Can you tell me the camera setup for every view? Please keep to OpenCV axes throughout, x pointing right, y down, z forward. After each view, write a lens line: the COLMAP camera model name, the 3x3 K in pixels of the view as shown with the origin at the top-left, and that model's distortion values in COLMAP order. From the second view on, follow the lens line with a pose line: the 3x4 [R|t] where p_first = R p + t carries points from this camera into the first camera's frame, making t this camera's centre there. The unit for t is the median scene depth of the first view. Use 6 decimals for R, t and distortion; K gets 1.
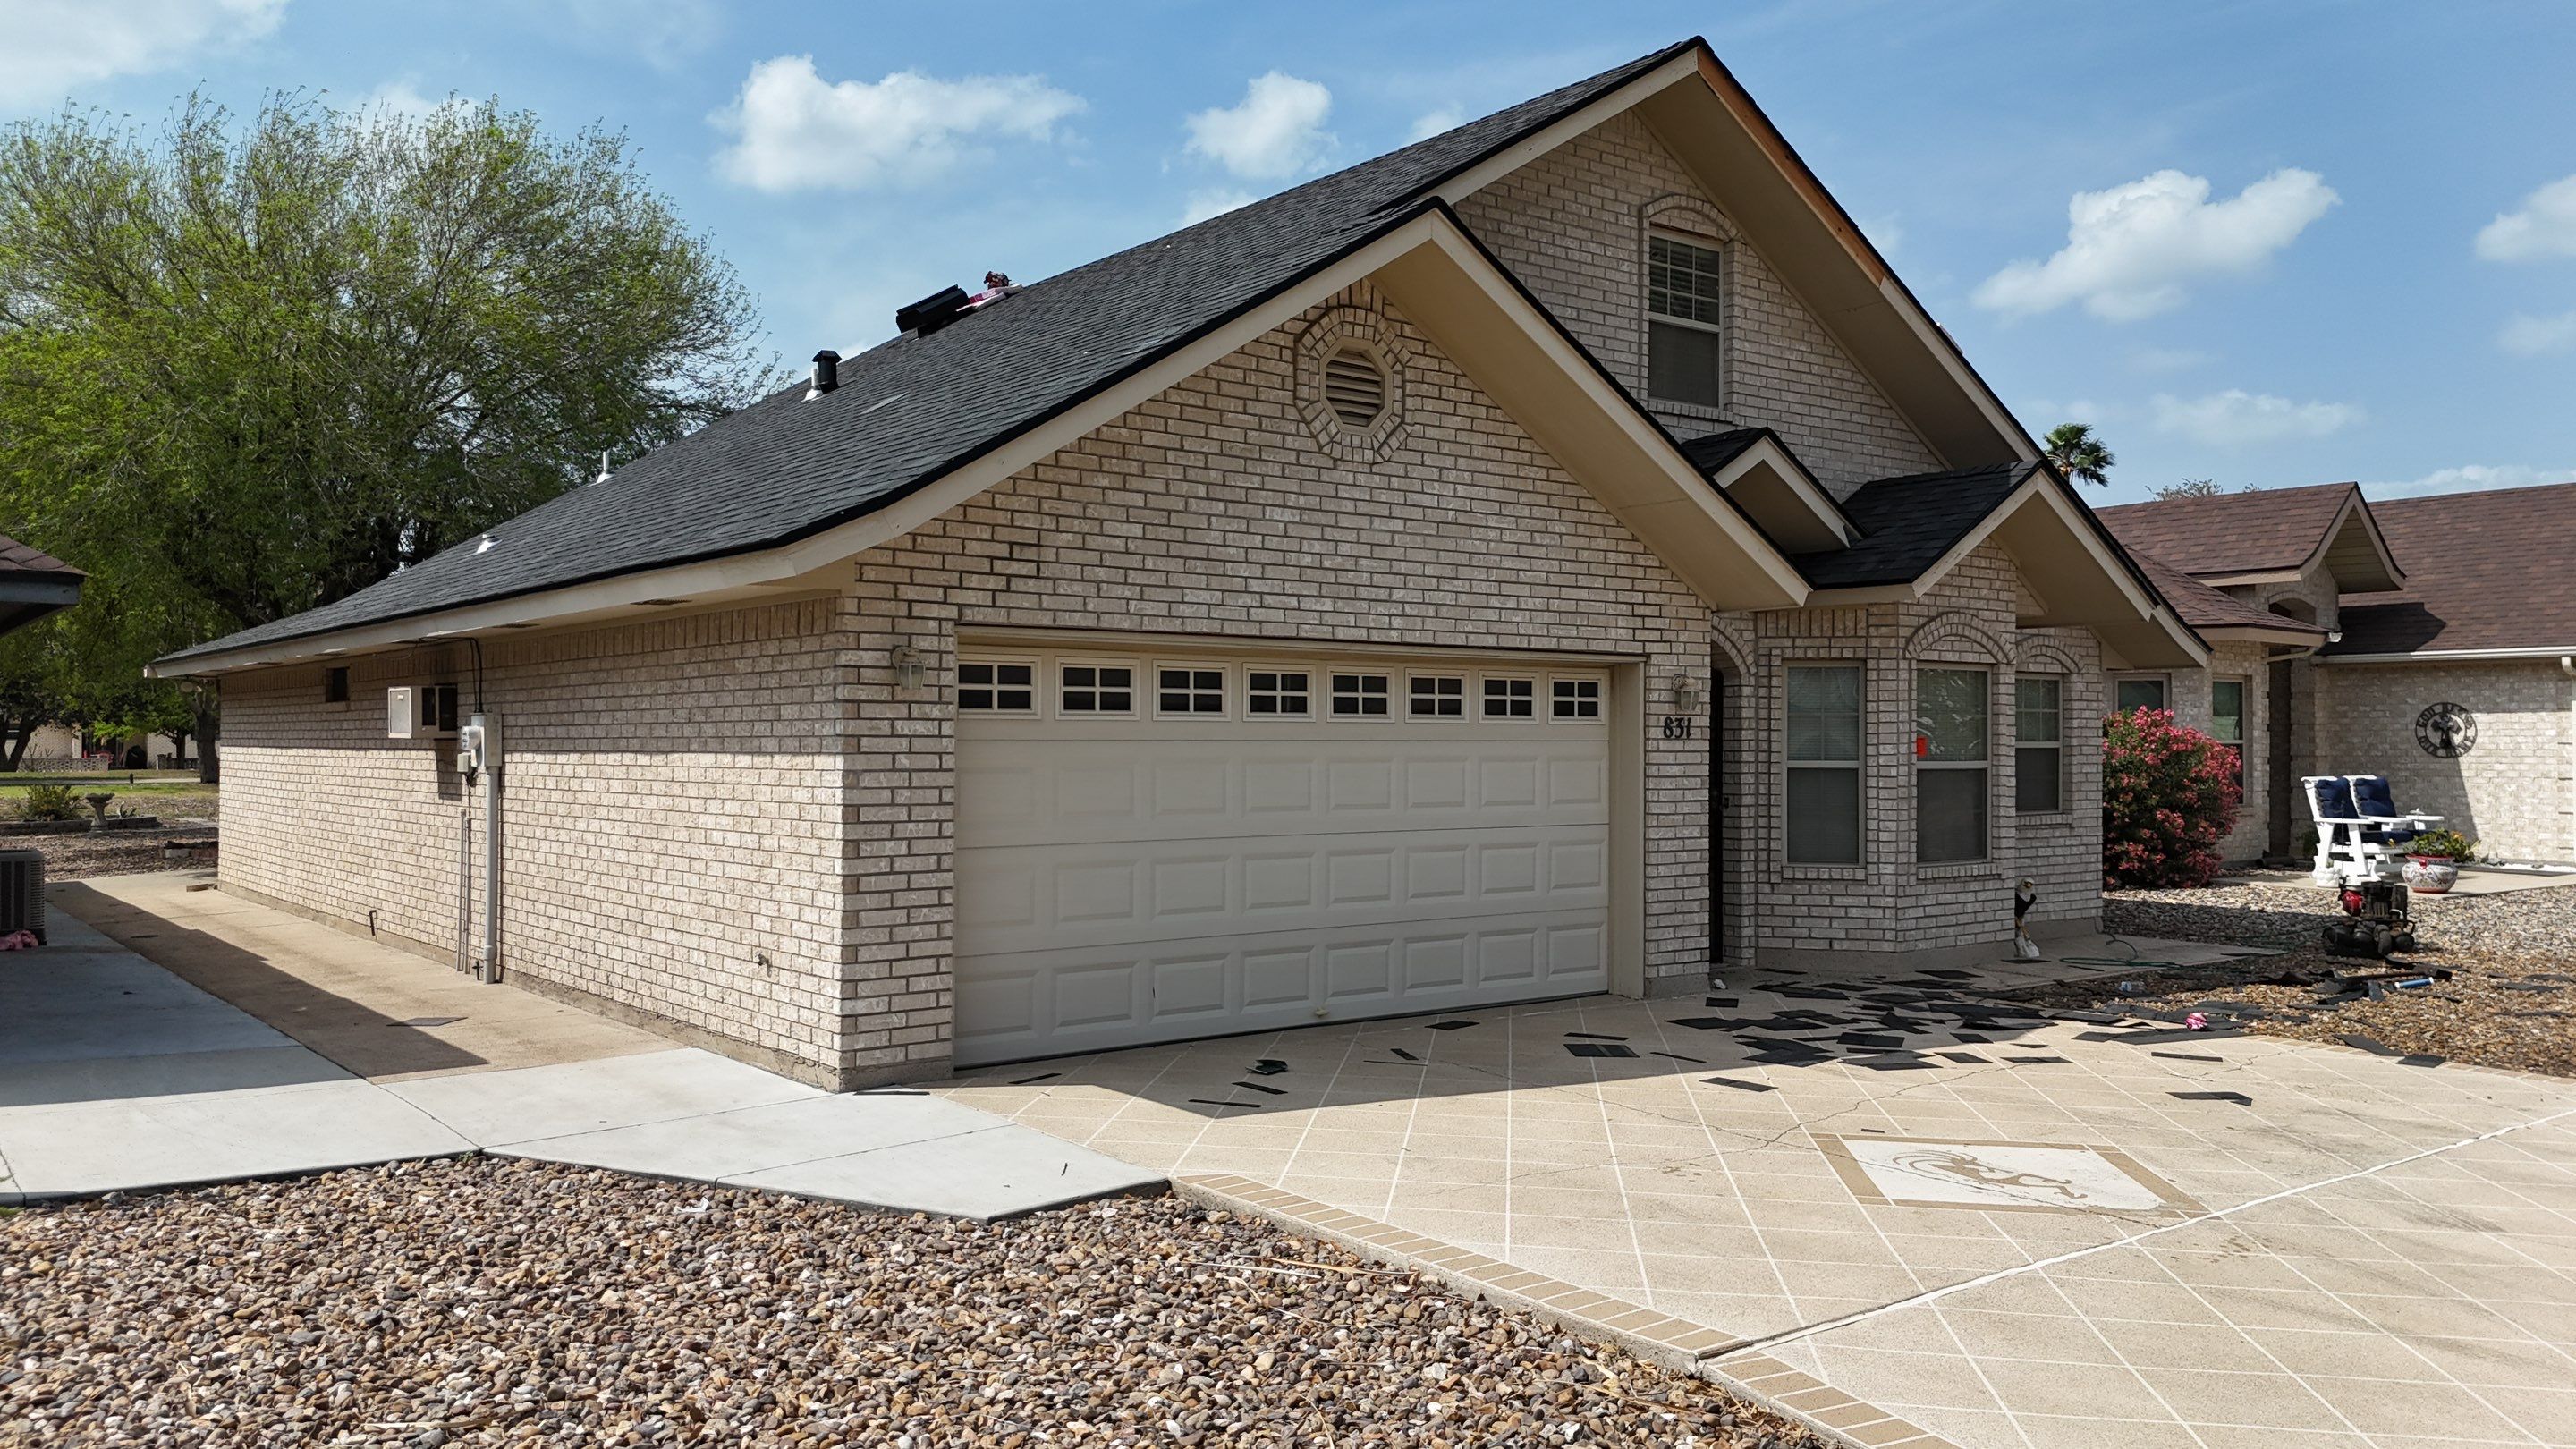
lens RADIAL K [[1967.2, 0, 1286.5], [0, 1967.2, 722.2], [0, 0, 1]] dist [0.051089, -0.001133]
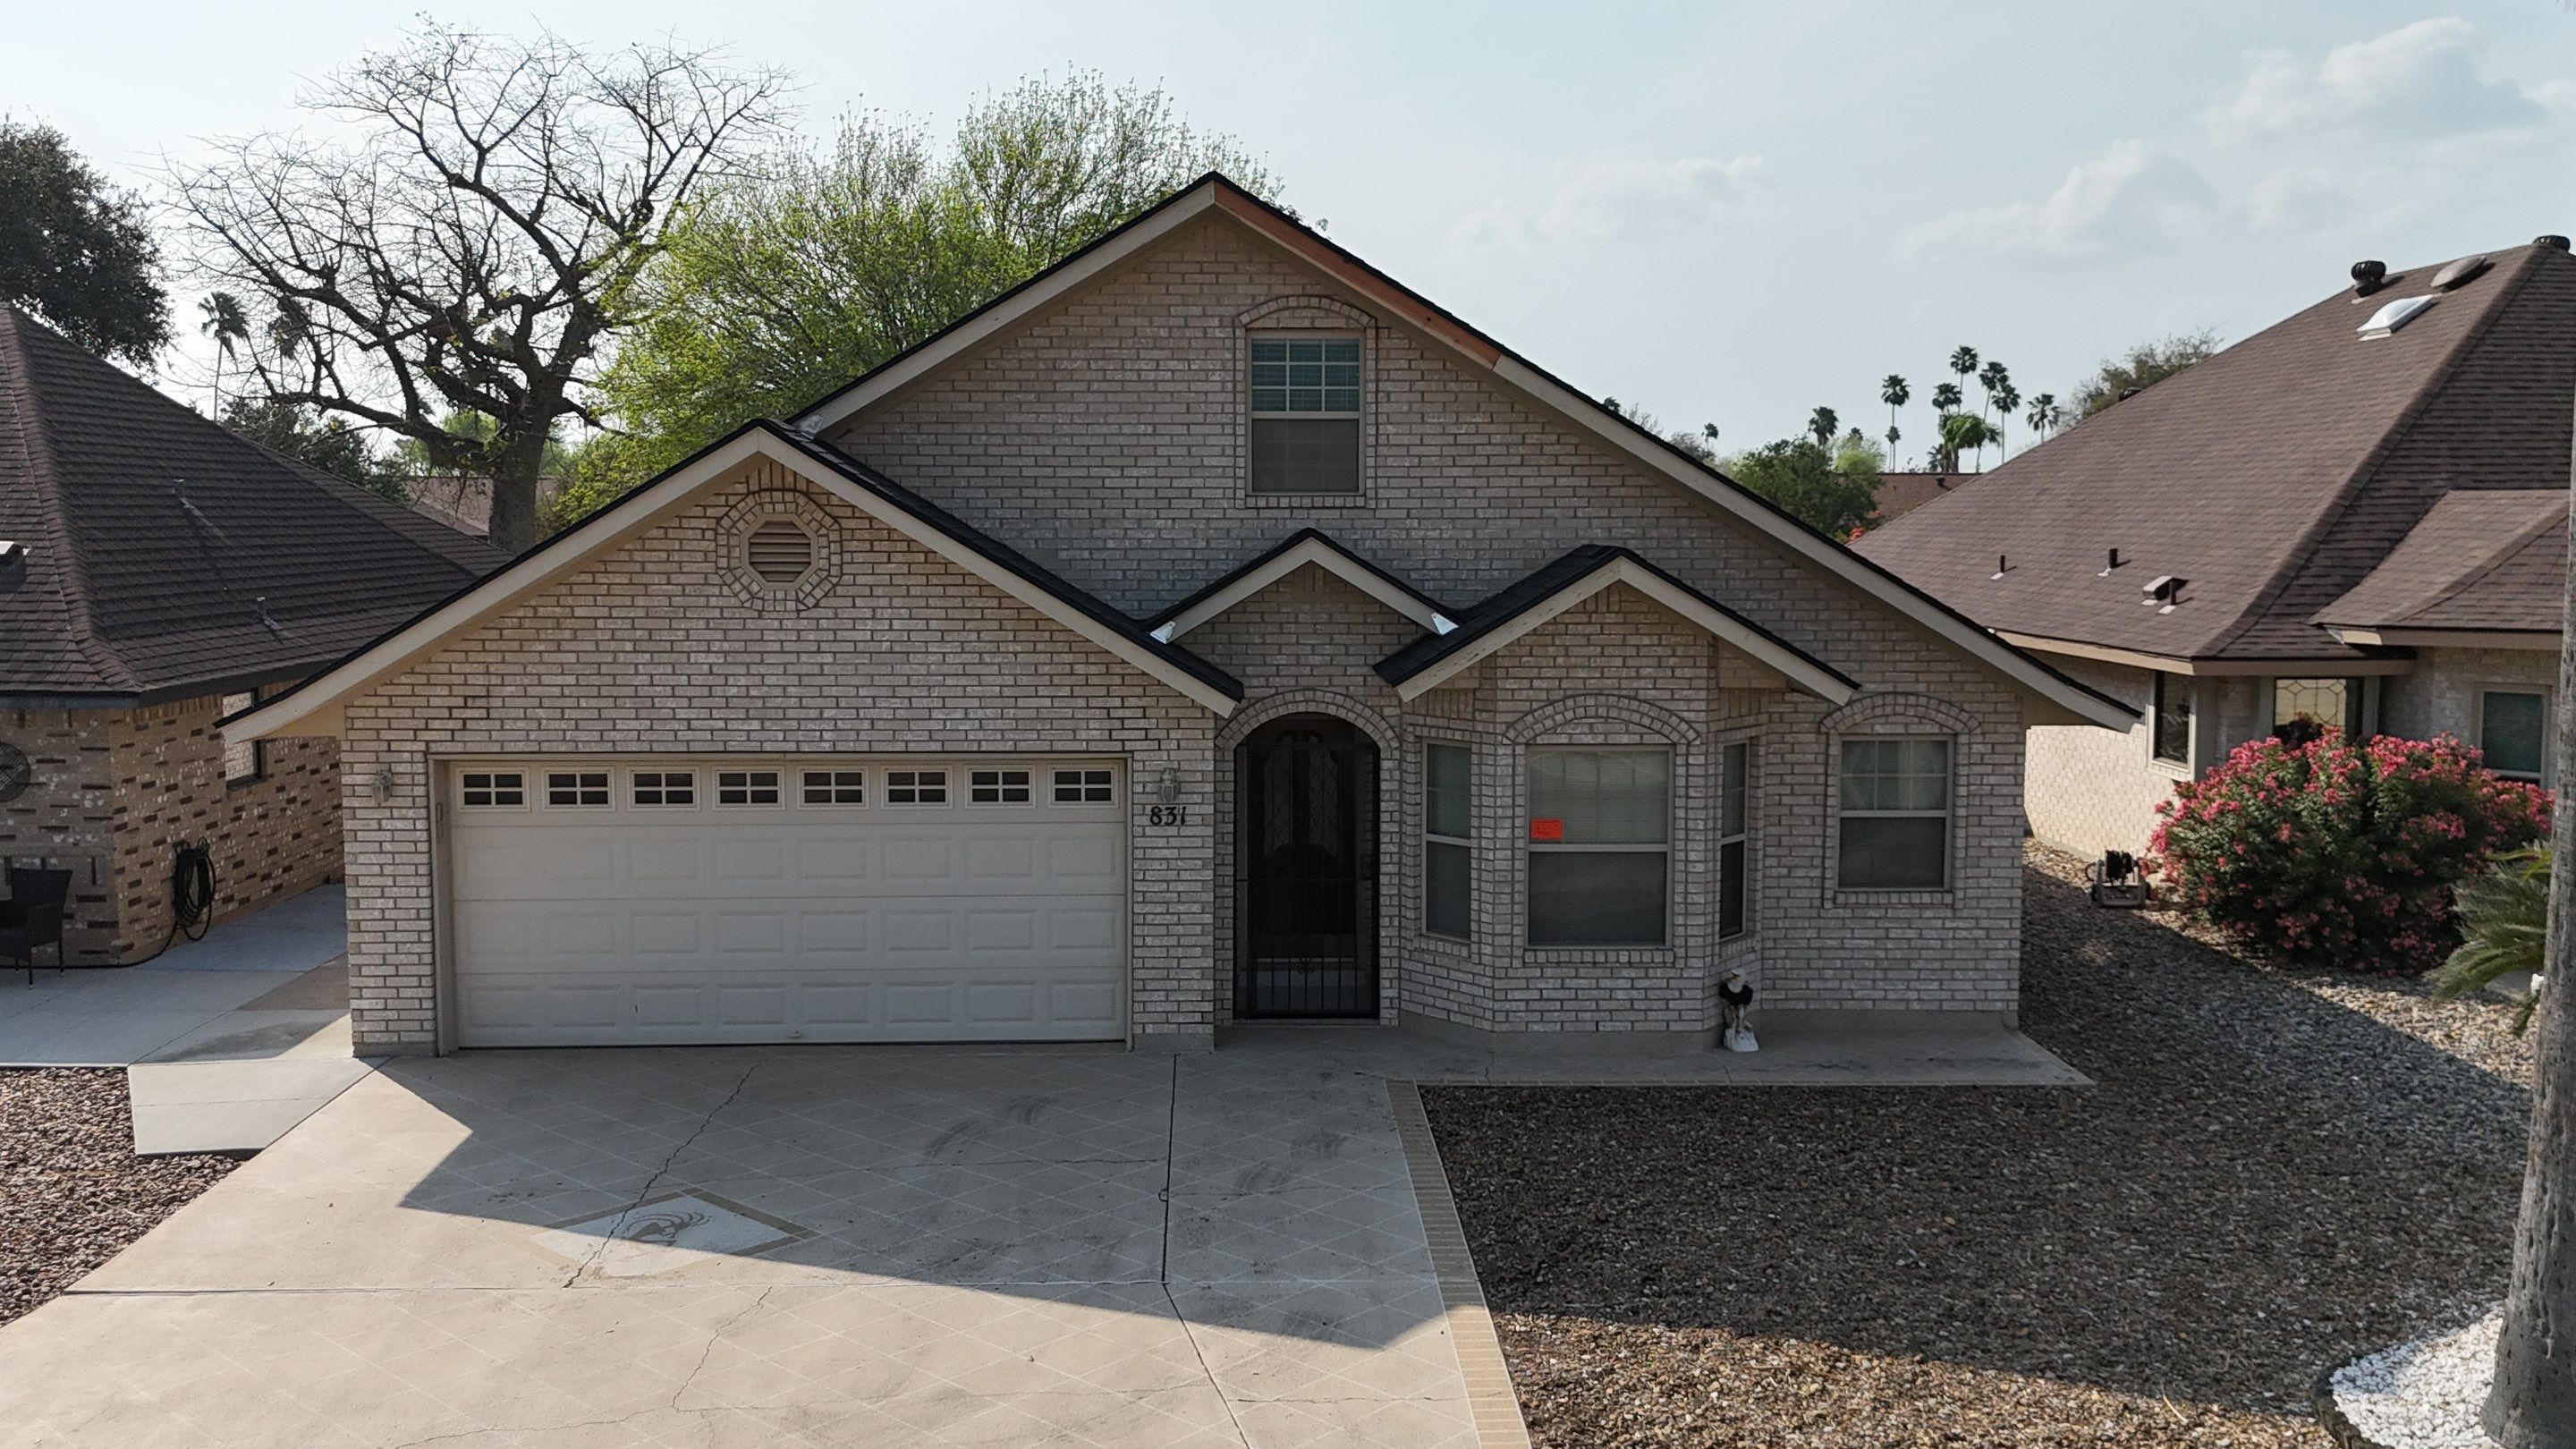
lens RADIAL K [[2299.3, 0, 1289.4], [0, 2299.3, 730.4], [0, 0, 1]] dist [0.020993, -0.007919]
pose [[0.803443, 0.051669, -0.593135, 1.227863], [0.008292, 0.995160, 0.097922, -0.206472], [0.595324, -0.083593, 0.799126, 0.008456]]
